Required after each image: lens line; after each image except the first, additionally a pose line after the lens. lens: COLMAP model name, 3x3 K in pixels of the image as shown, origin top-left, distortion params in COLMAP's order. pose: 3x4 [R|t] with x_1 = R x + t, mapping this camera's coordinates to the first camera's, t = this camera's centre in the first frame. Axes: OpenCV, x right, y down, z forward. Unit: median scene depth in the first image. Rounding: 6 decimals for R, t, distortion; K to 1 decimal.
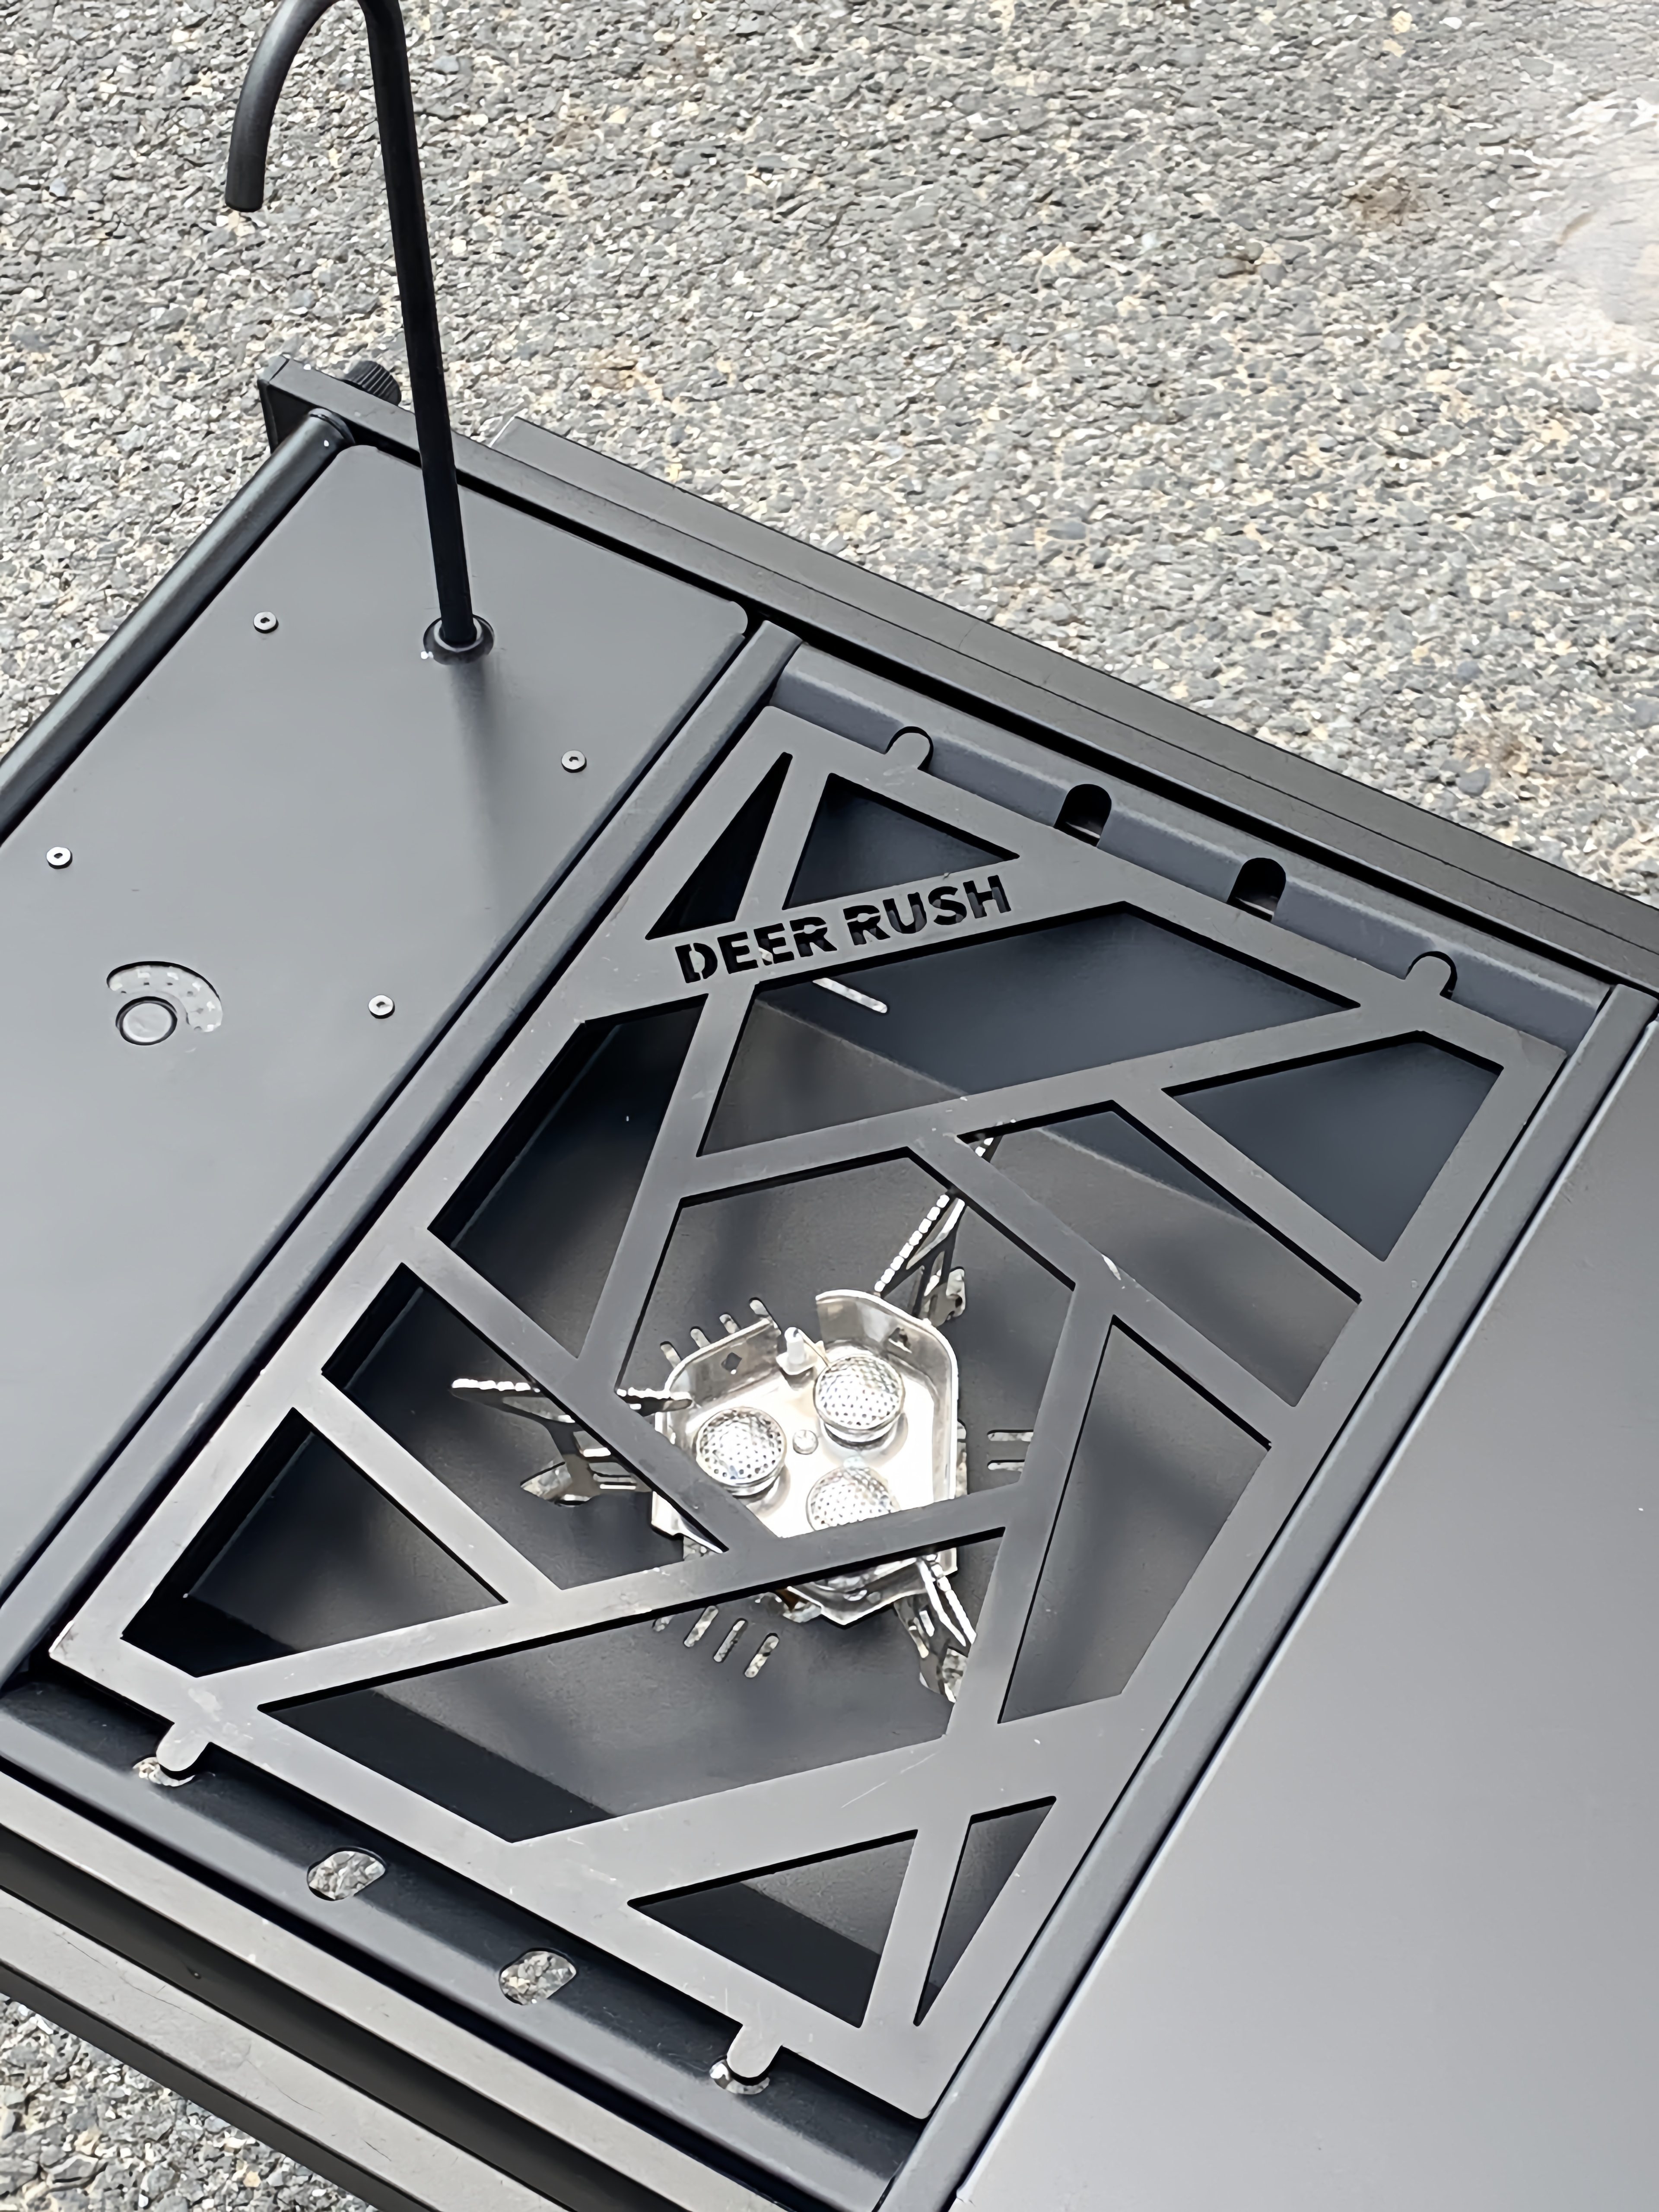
lens RADIAL K [[4322.3, 0, 843.4], [0, 4322.3, 1317.9], [0, 0, 1]] dist [0.109585, 0.000000]
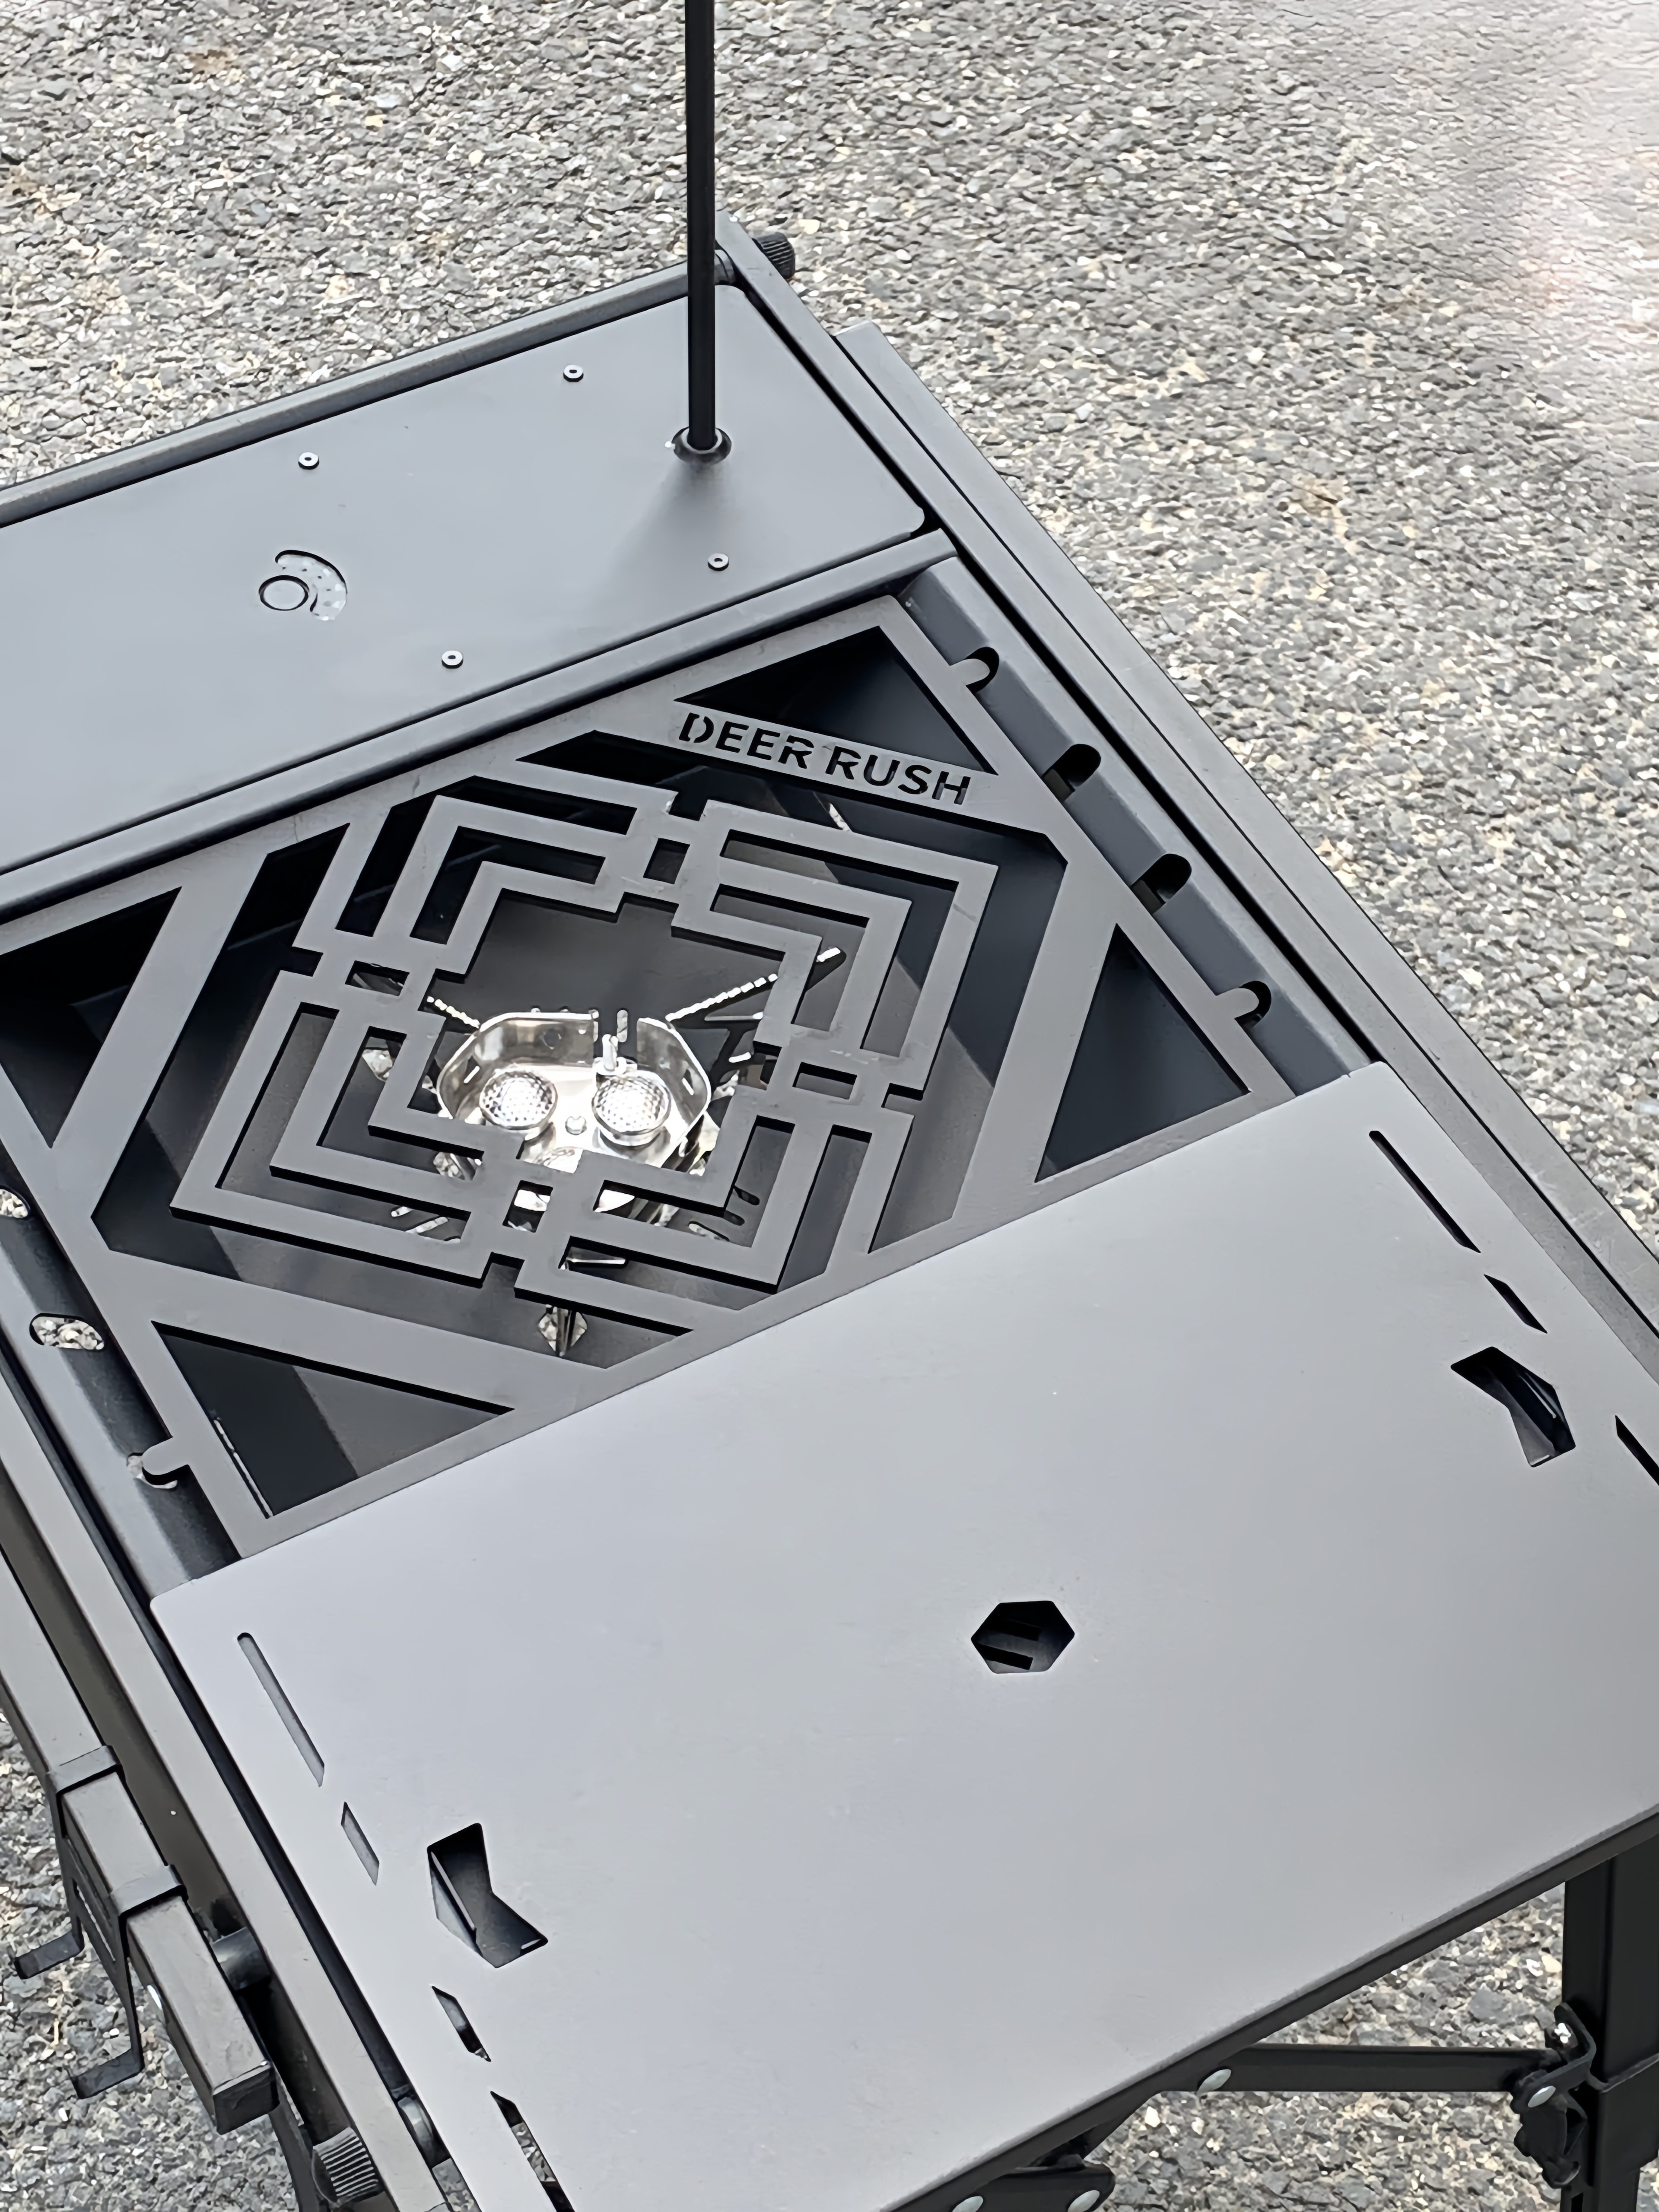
lens RADIAL K [[4322.3, 0, 884.9], [0, 4322.3, 1124.4], [0, 0, 1]] dist [0.109585, 0.000000]
pose [[0.868737, 0.415092, -0.270176, 0.218881], [-0.443067, 0.895126, -0.049408, 0.028822], [0.221333, 0.162629, 0.961542, -0.061755]]
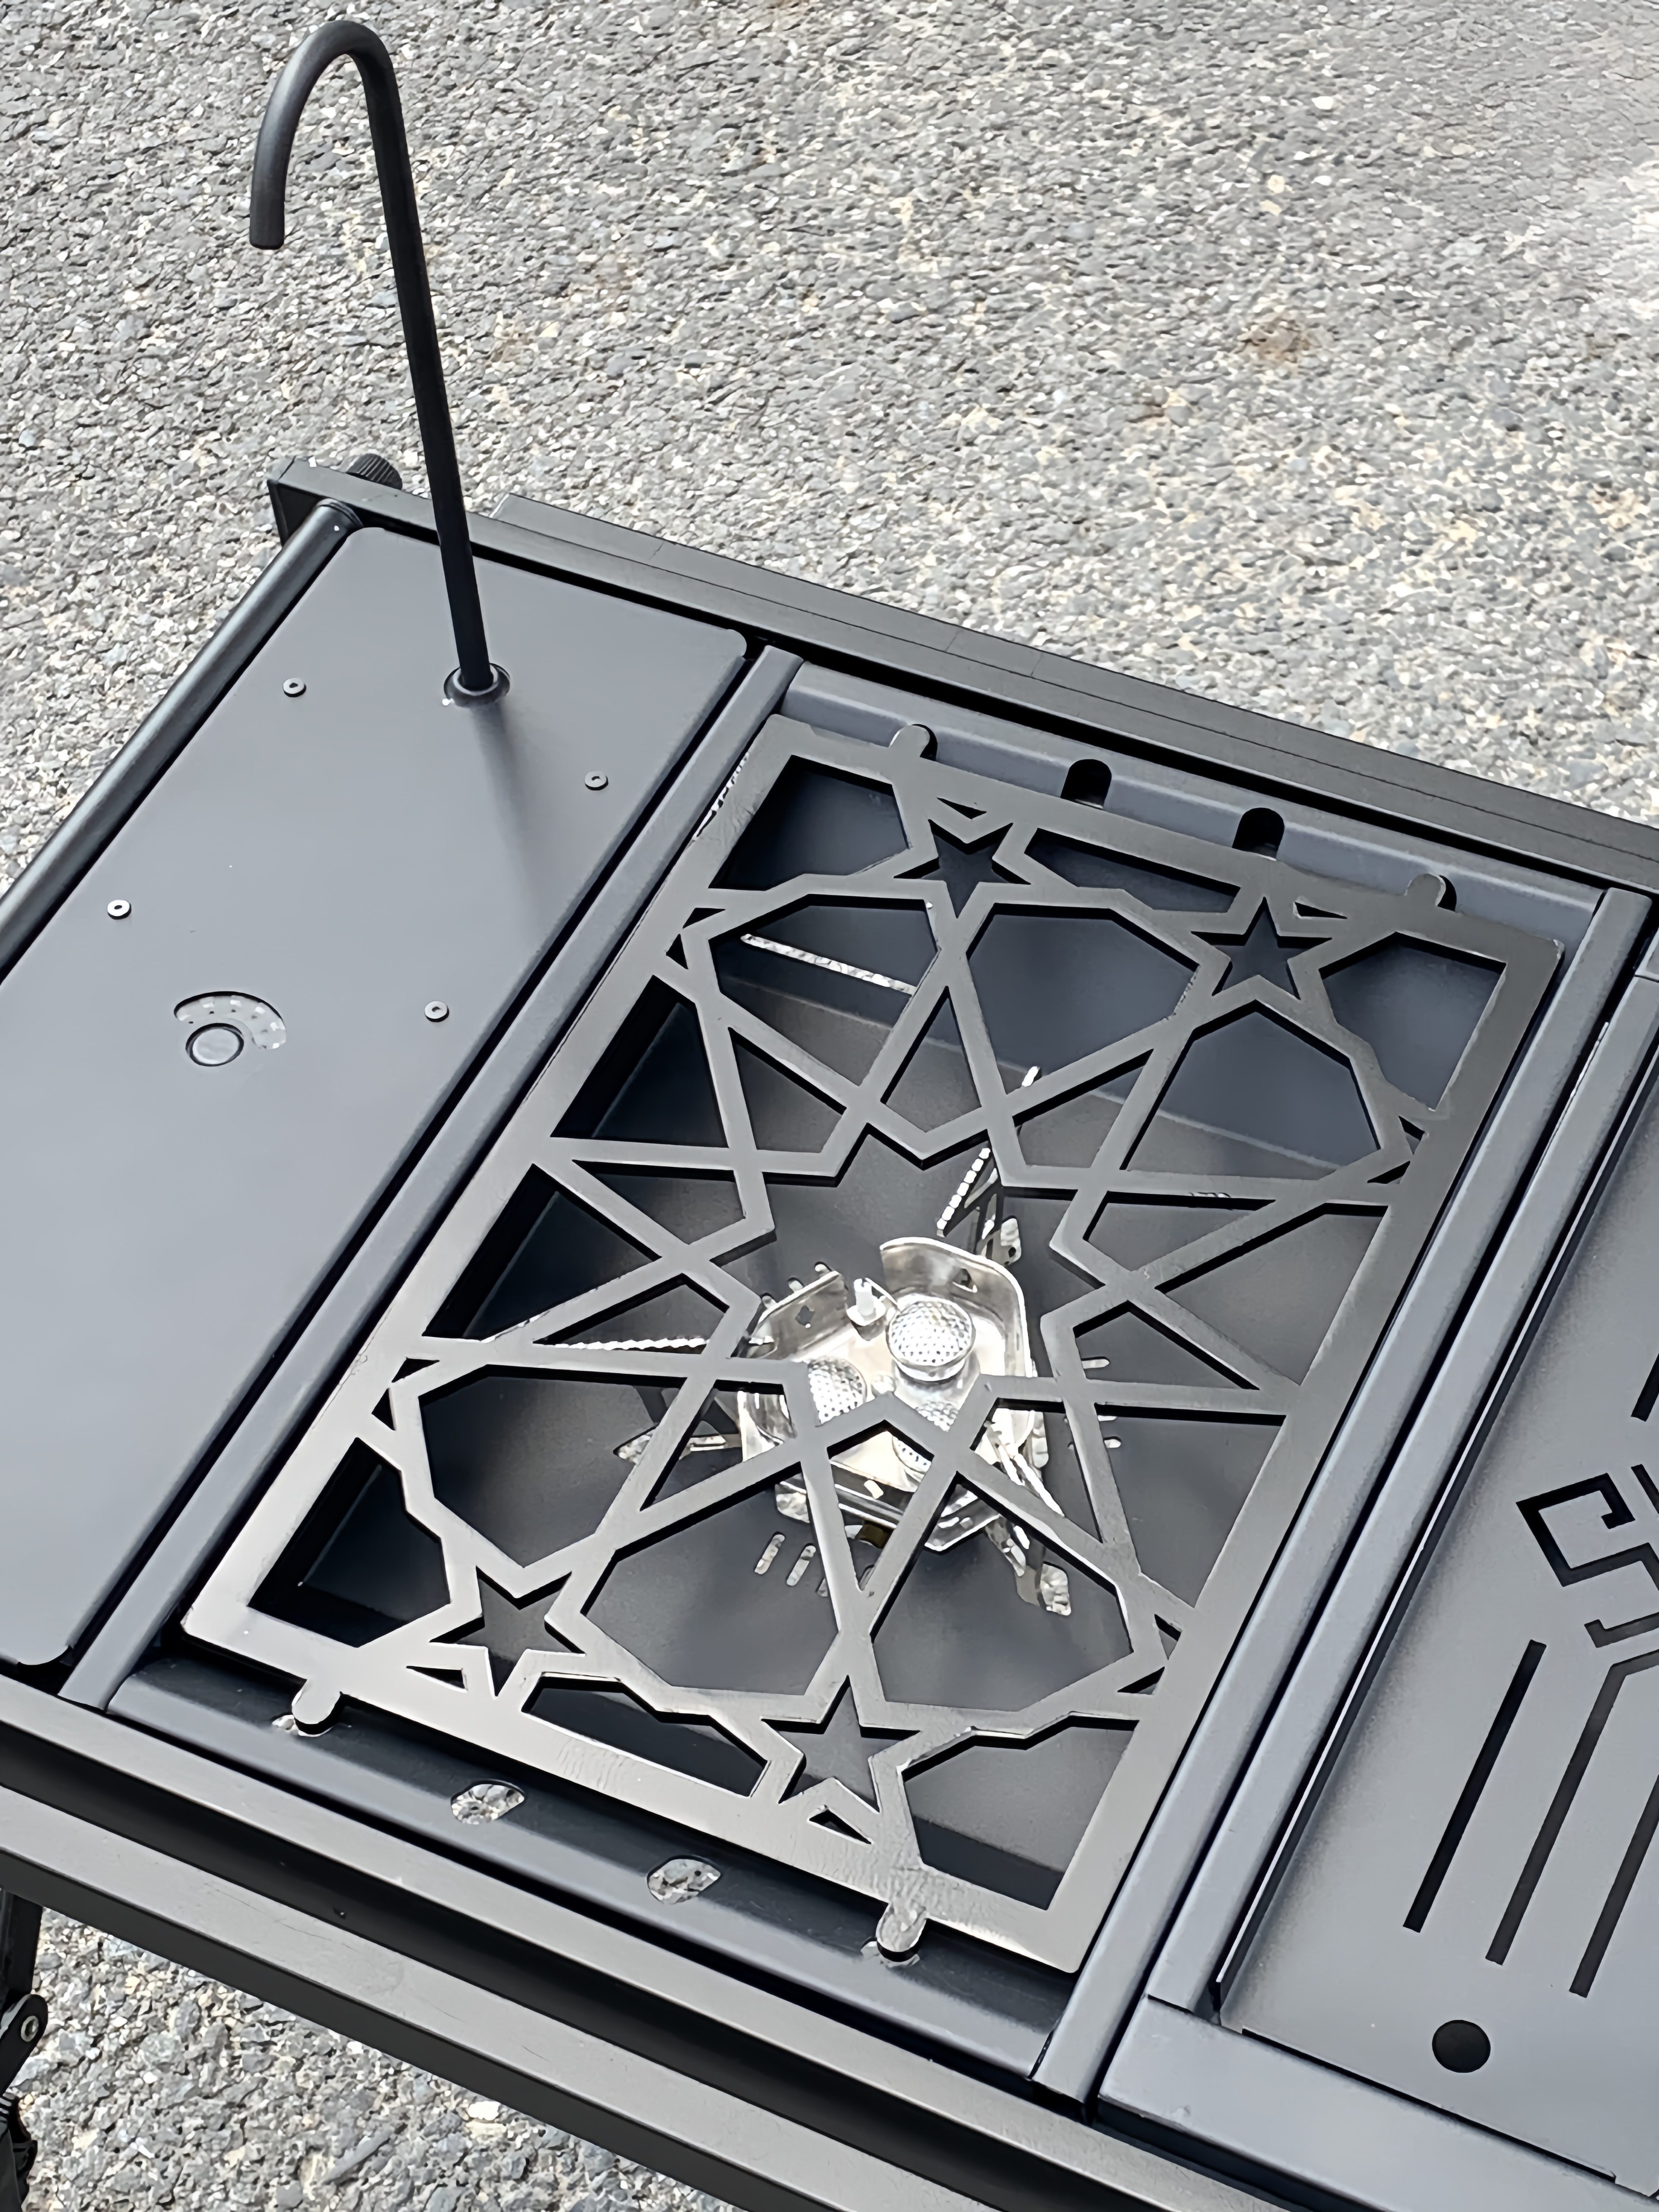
lens RADIAL K [[4322.3, 0, 834.0], [0, 4322.3, 1072.9], [0, 0, 1]] dist [0.109585, 0.000000]
pose [[0.995971, -0.088133, 0.016581, -0.017123], [0.089570, 0.986719, -0.135513, 0.054810], [-0.004418, 0.136452, 0.990637, -0.022991]]
